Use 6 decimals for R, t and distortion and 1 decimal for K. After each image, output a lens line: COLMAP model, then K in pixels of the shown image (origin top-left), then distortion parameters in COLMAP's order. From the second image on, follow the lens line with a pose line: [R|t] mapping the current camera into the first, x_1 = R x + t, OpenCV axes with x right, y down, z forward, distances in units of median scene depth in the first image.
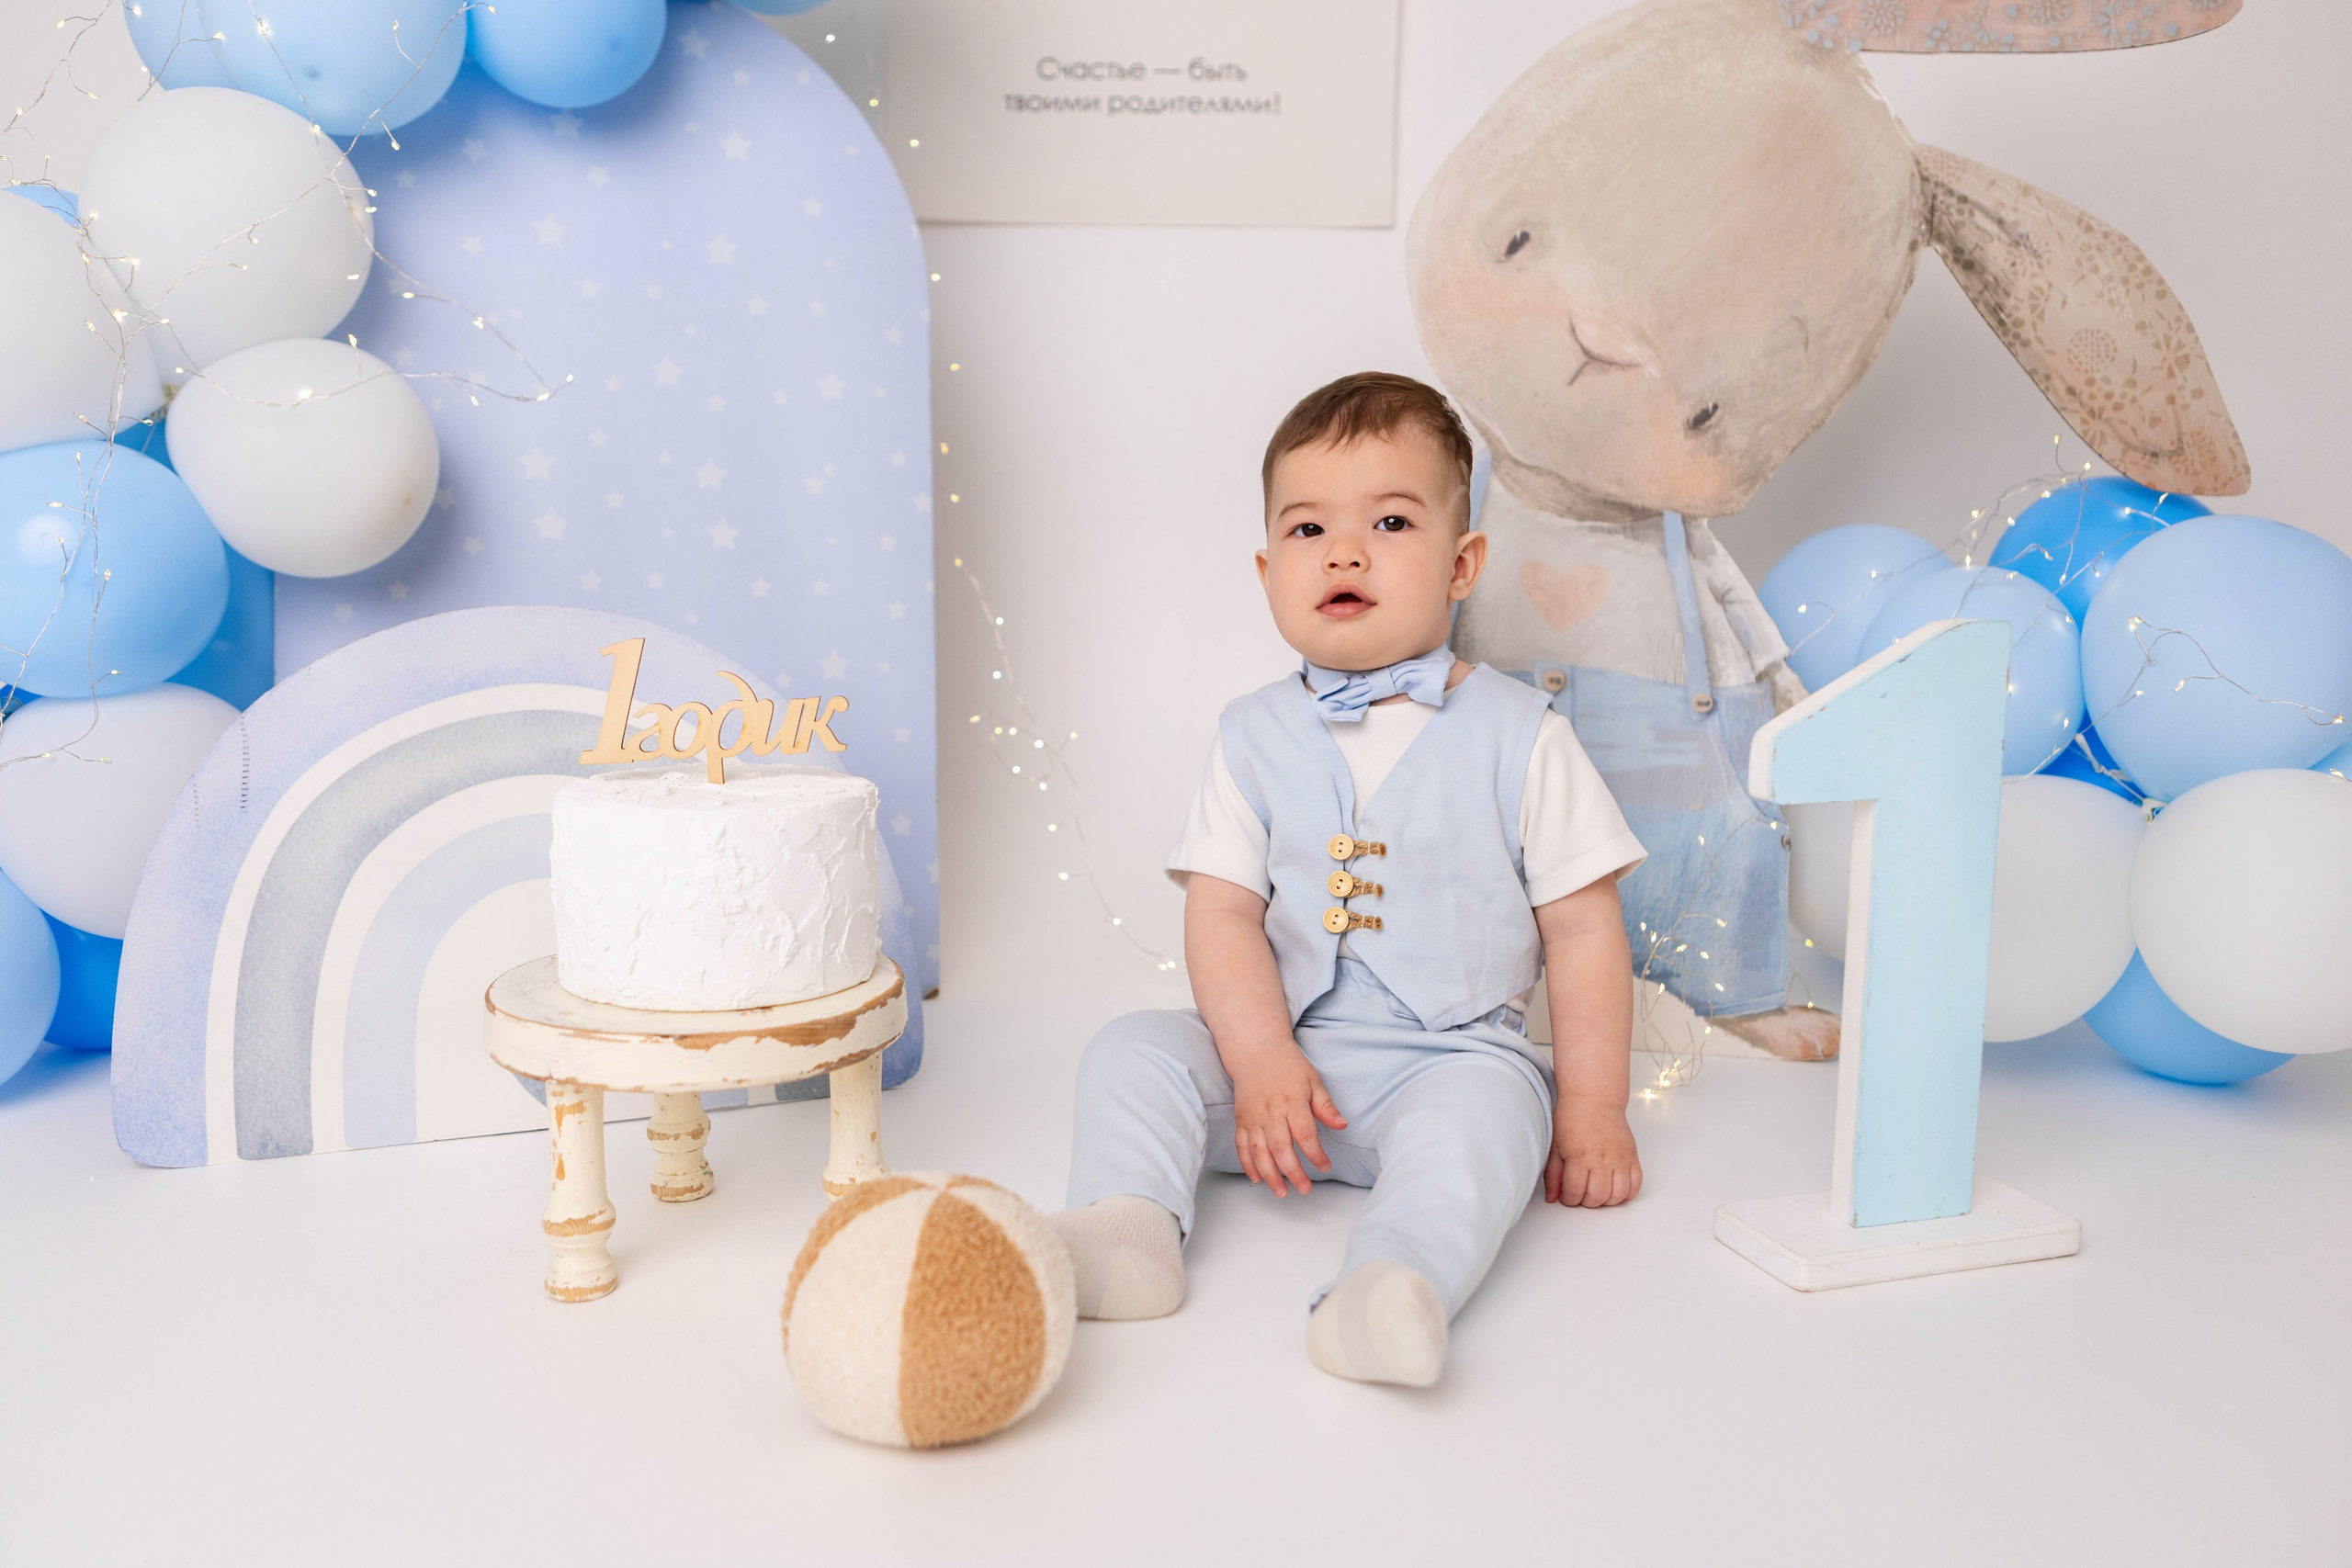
lens RADIAL K [[1933.6, 0, 1192.3], [0, 1933.6, 783.1], [0, 0, 1]] dist [-0.010528, 0.012551]
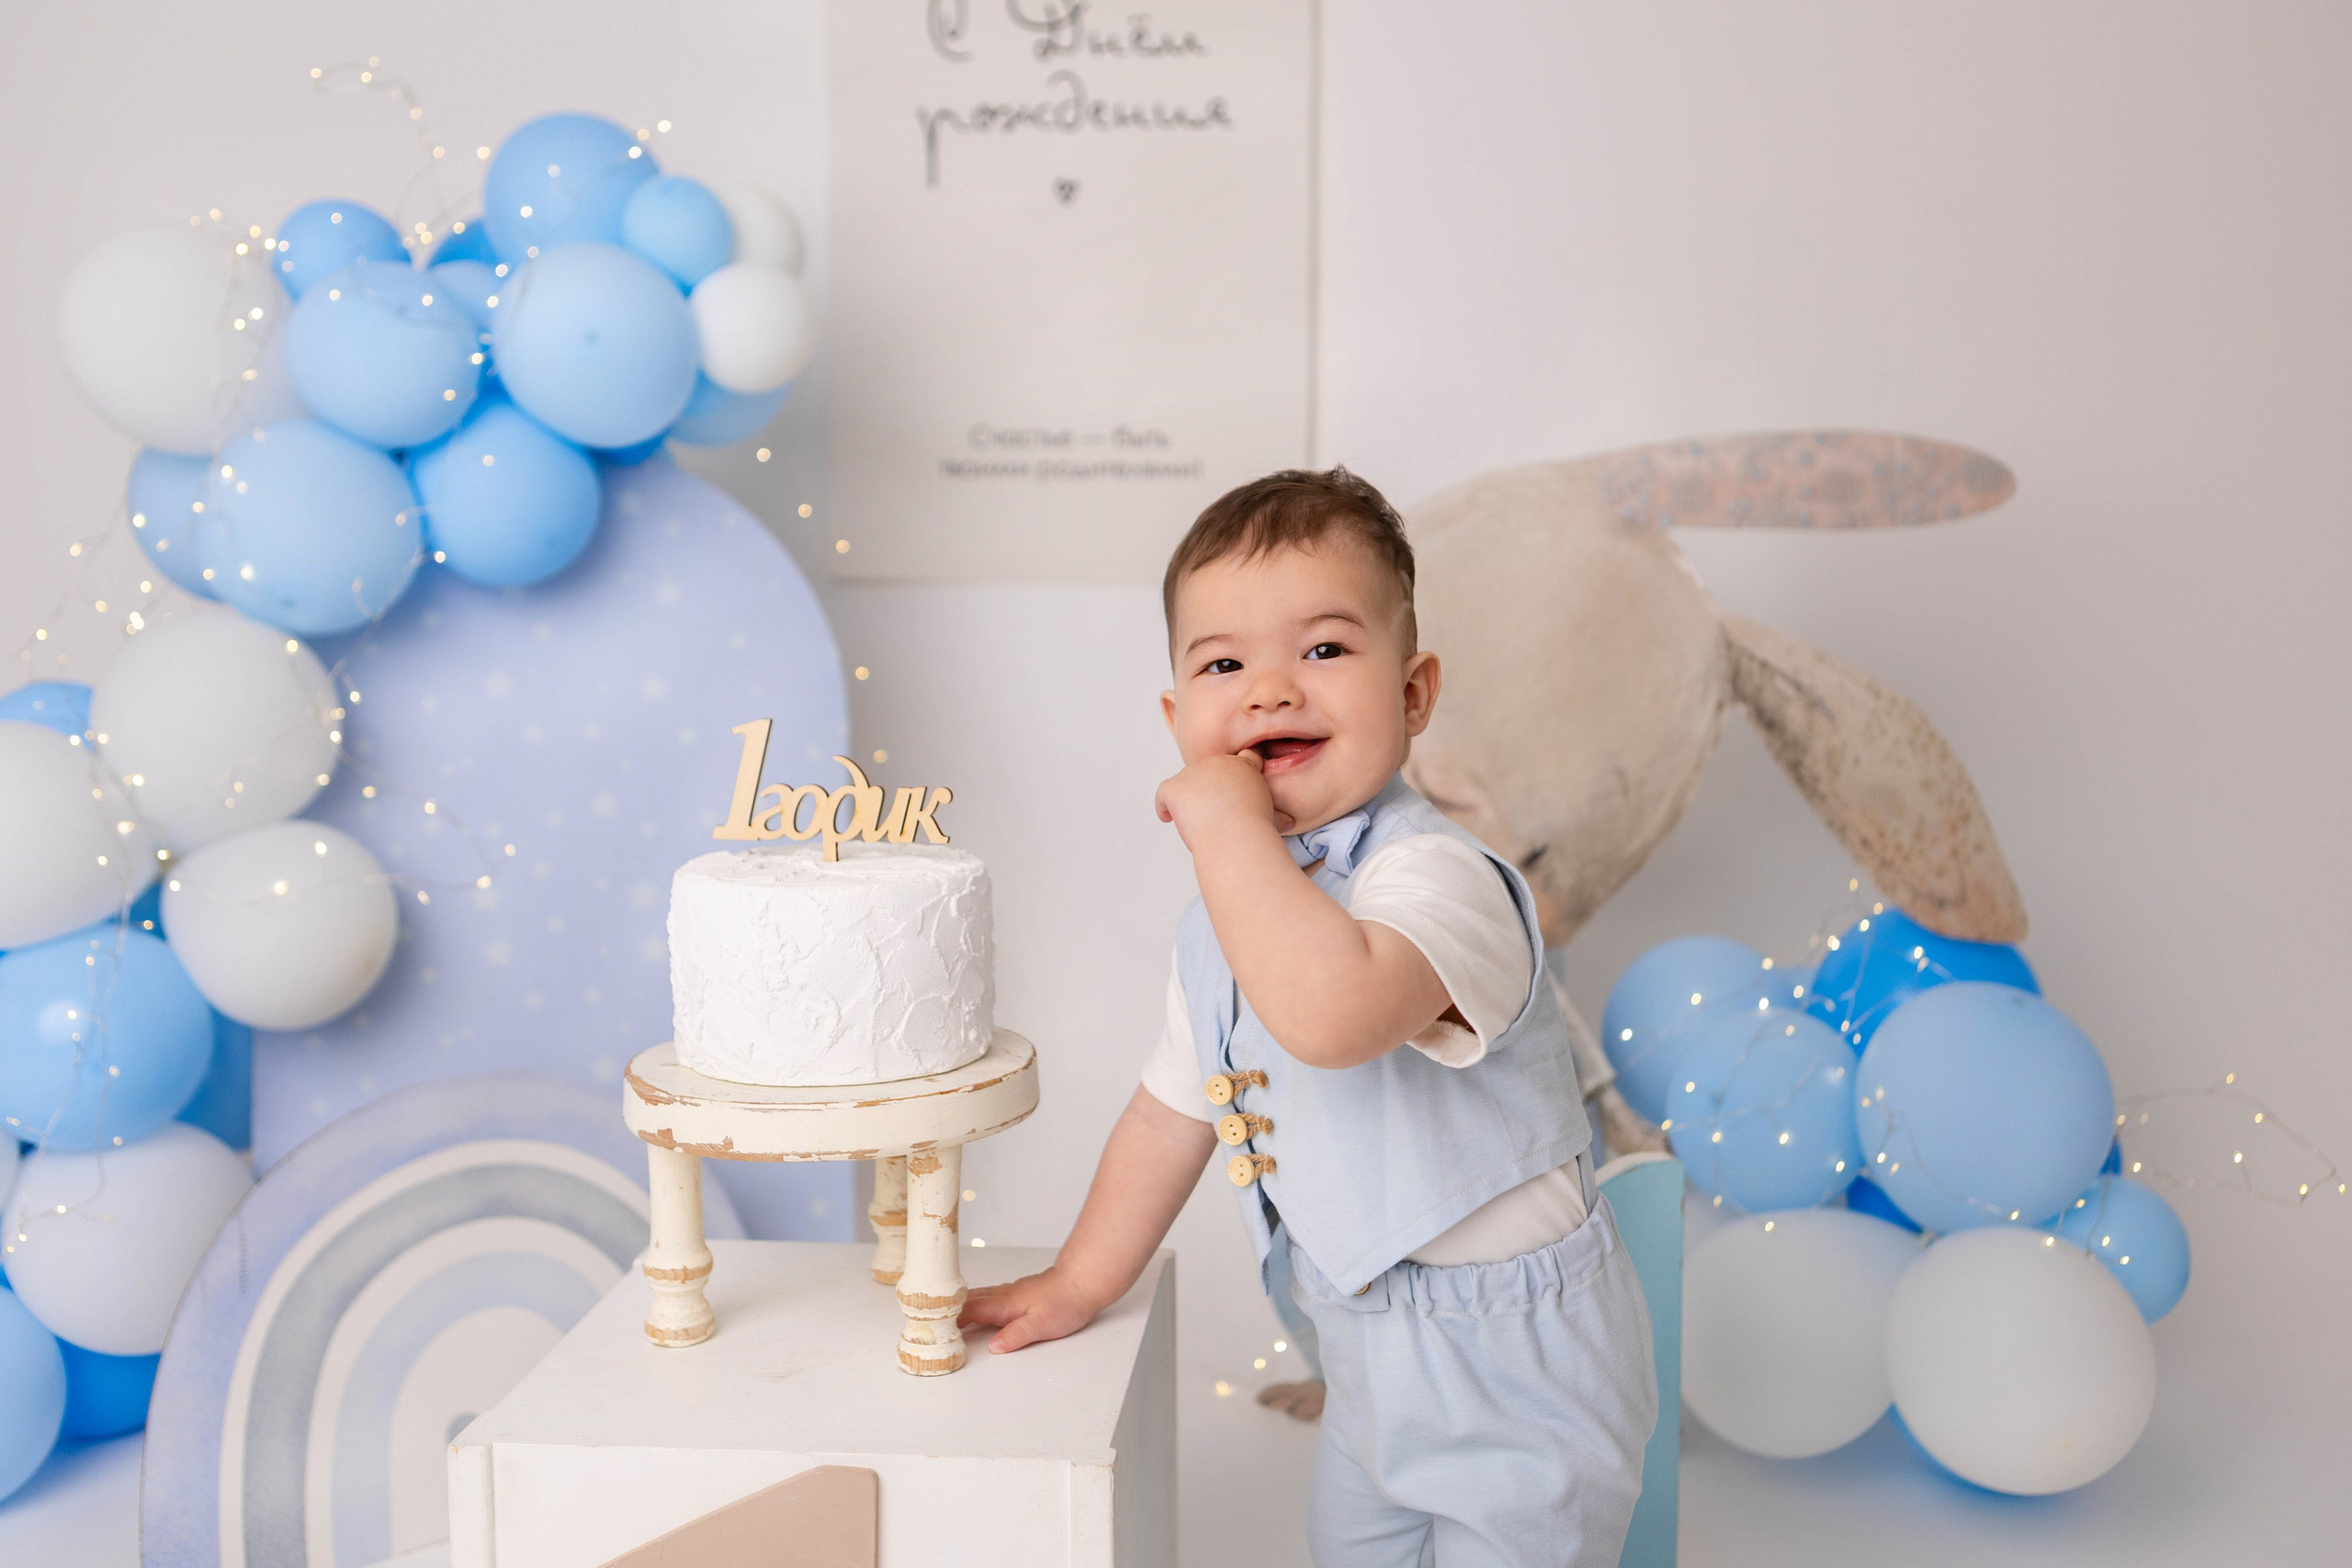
lens RADIAL K [[2283.2, 0, 1191.1], [0, 2283.2, 768.7], [0, 0, 1]] dist [0.009394, 0.000000]
pose [[0.998363, -0.008950, -0.056497, 0.147486], [0.007009, 0.999381, -0.034461, -0.200540], [0.056771, 0.034009, 0.997808, -0.305762]]
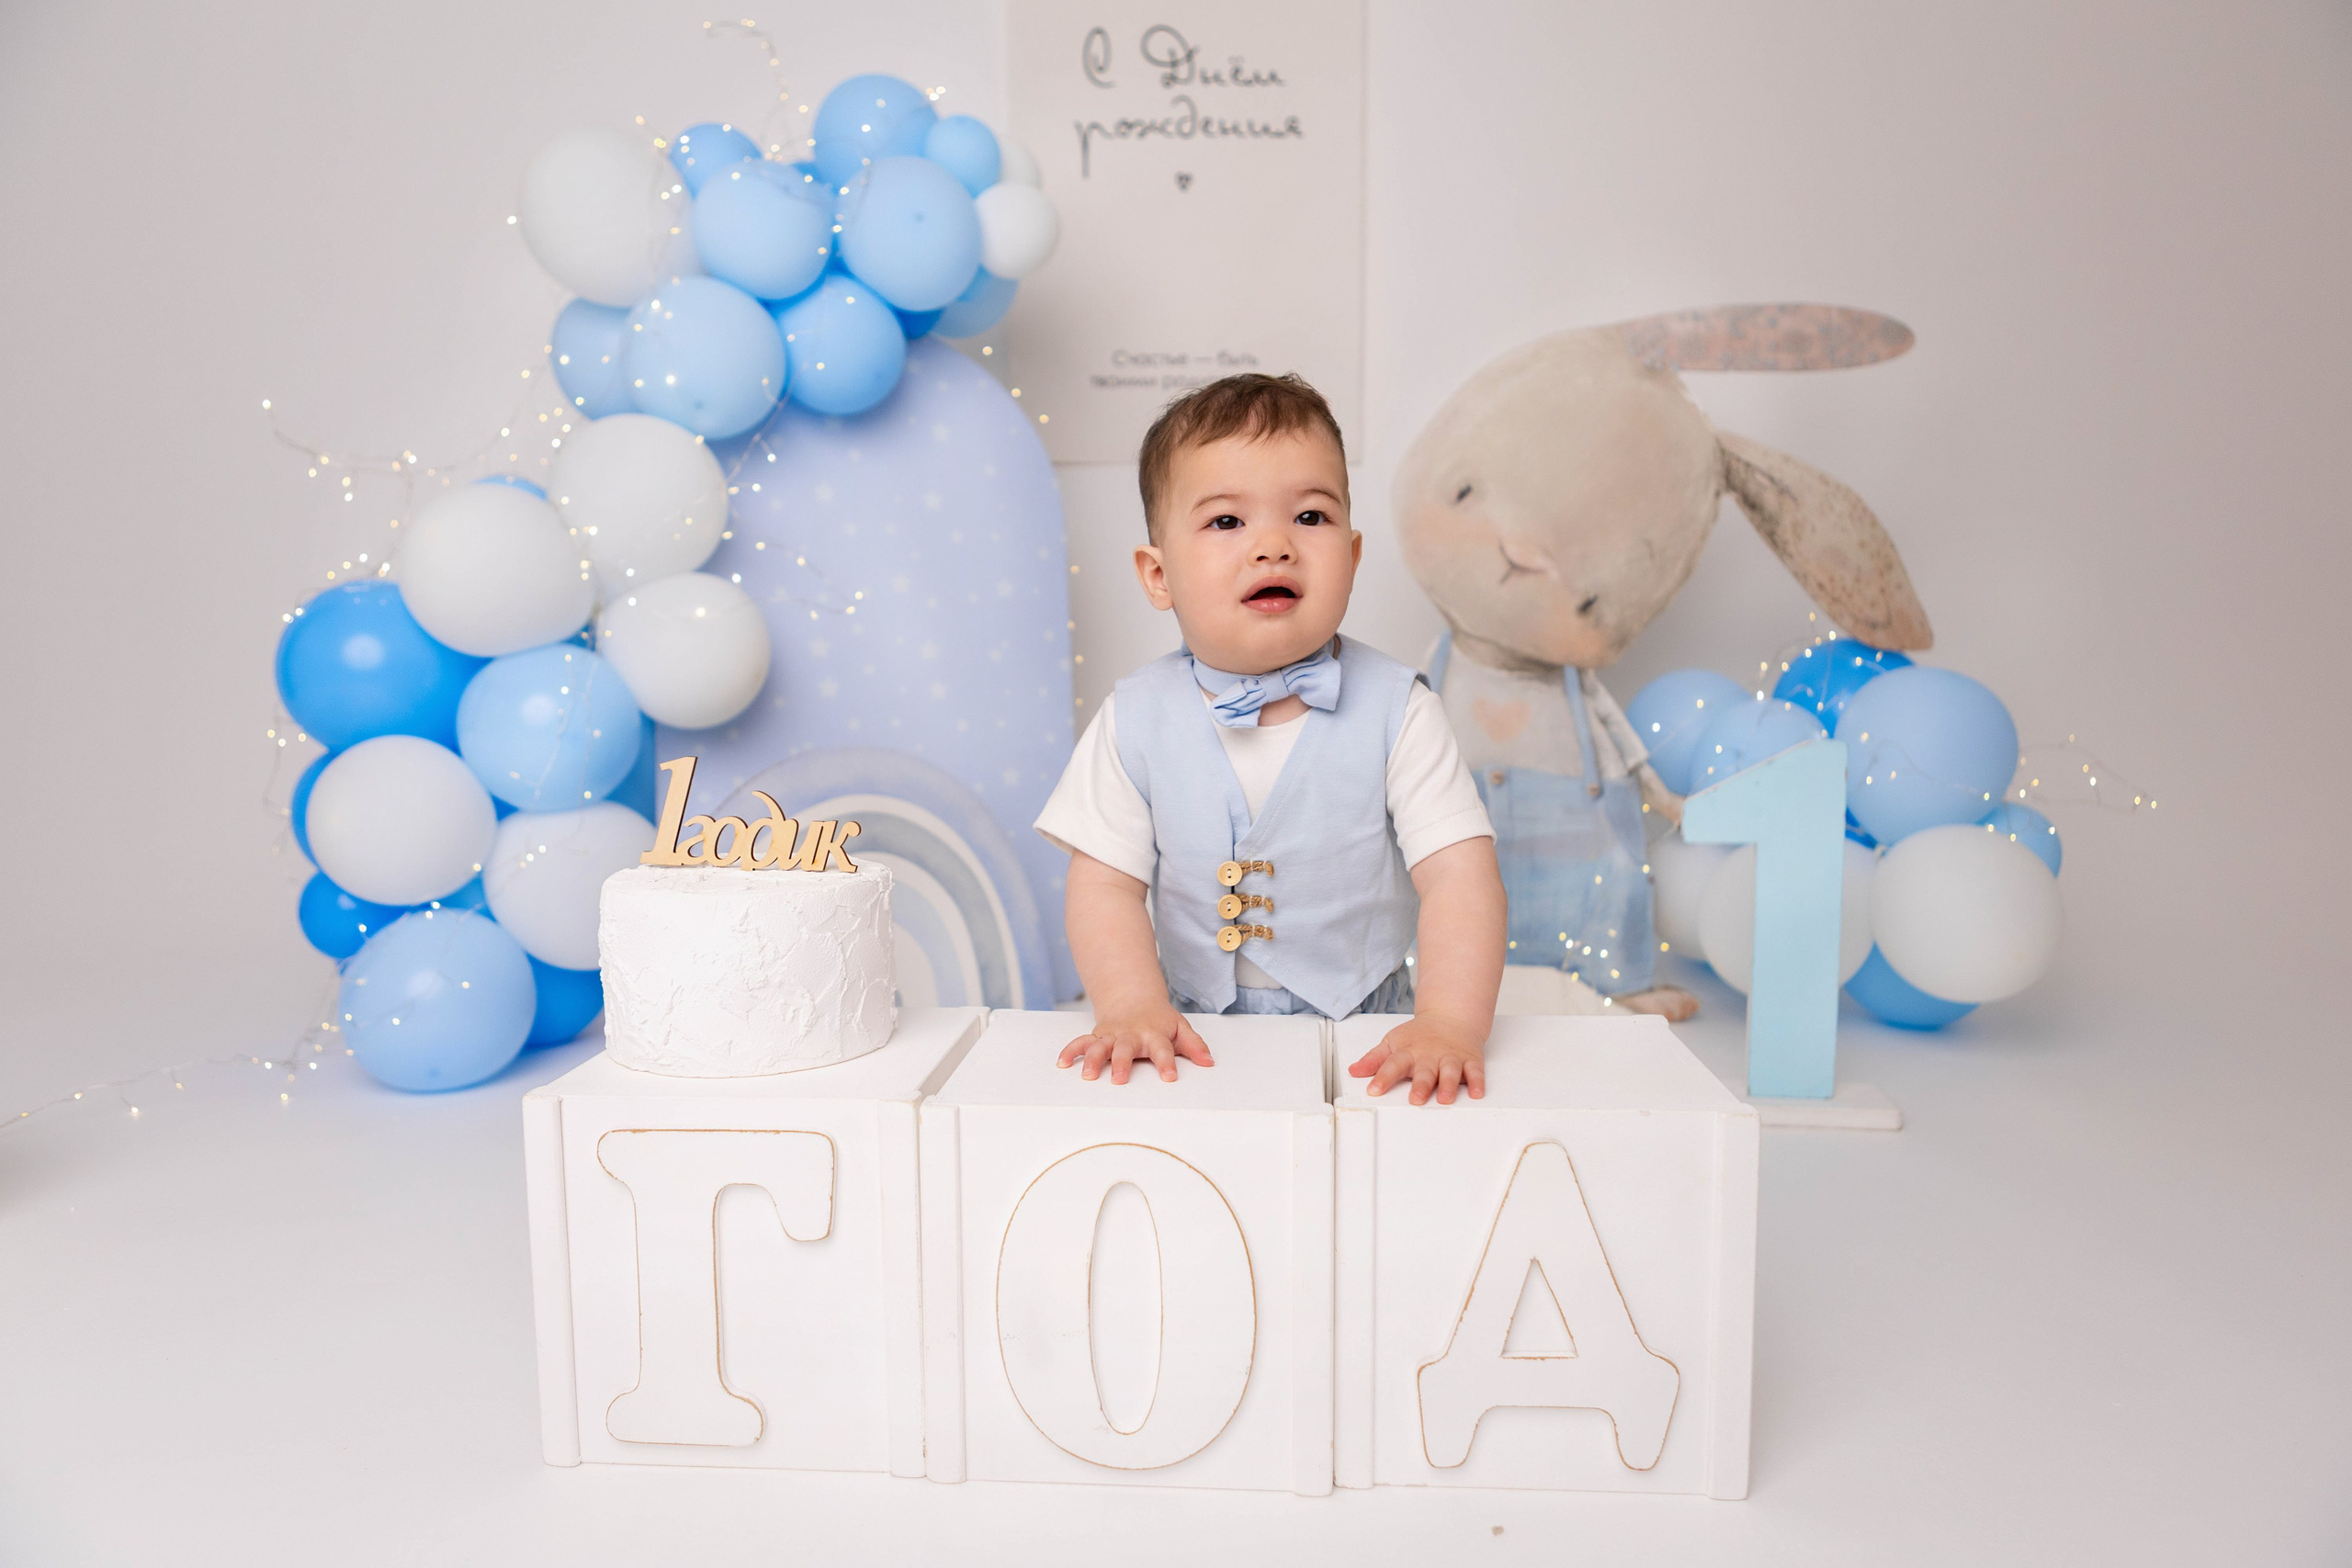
lens RADIAL K [[1621.0, 0, 1179.4], [0, 1621.0, 773.0], [0, 0, 1]] dist [-0.034296, 0.029150]
pose [[0.998917, -0.021659, 0.041167, -0.119415], [0.023481, 0.998742, -0.044317, -0.005751], [-0.040156, 0.045236, 0.998169, -0.274049]]
